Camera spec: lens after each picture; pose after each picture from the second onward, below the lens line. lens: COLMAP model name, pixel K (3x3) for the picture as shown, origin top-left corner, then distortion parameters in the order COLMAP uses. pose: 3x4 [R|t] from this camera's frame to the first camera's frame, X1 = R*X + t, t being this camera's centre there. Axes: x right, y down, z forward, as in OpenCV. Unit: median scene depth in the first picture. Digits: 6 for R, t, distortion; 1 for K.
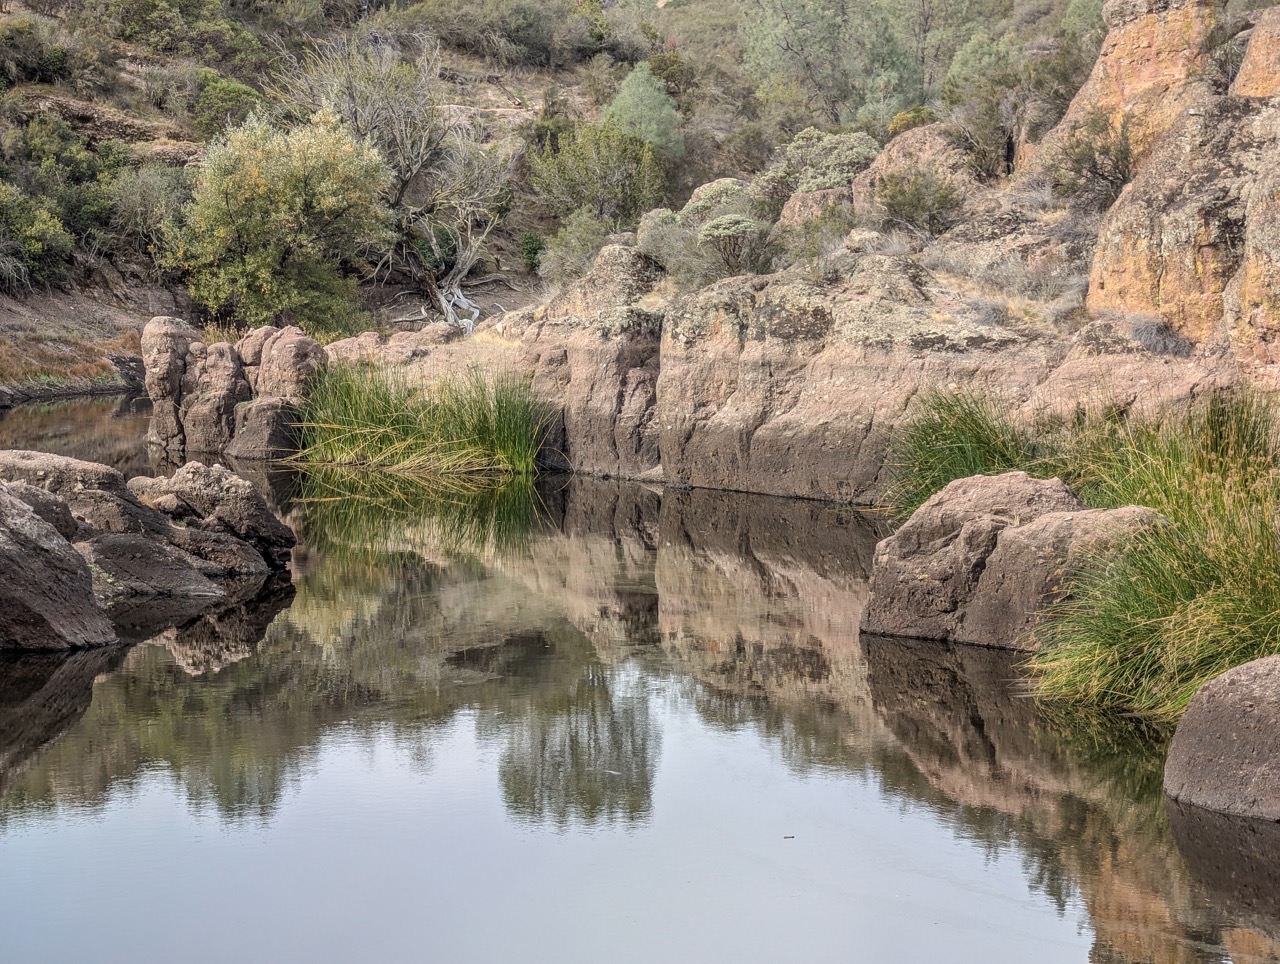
lens RADIAL K [[4268.6, 0, 644.0], [0, 4268.6, 478.8], [0, 0, 1]] dist [0.493701, 0.000000]
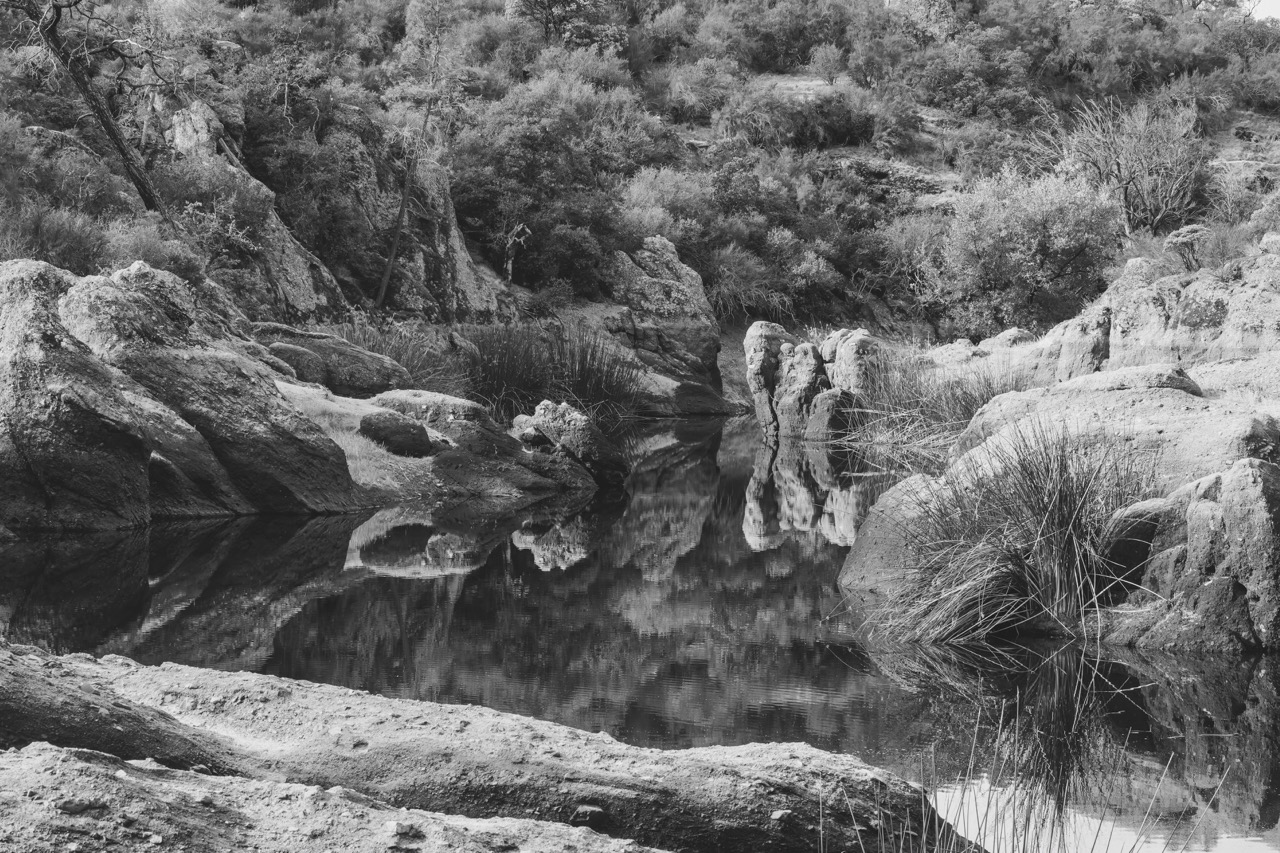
lens RADIAL K [[4366.4, 0, 639.7], [0, 4366.4, 426.6], [0, 0, 1]] dist [0.121295, 0.000000]
pose [[0.953357, 0.007968, -0.301739, 0.217857], [-0.019858, 0.999142, -0.036357, 0.035217], [0.301190, 0.040653, 0.952697, -0.147494]]
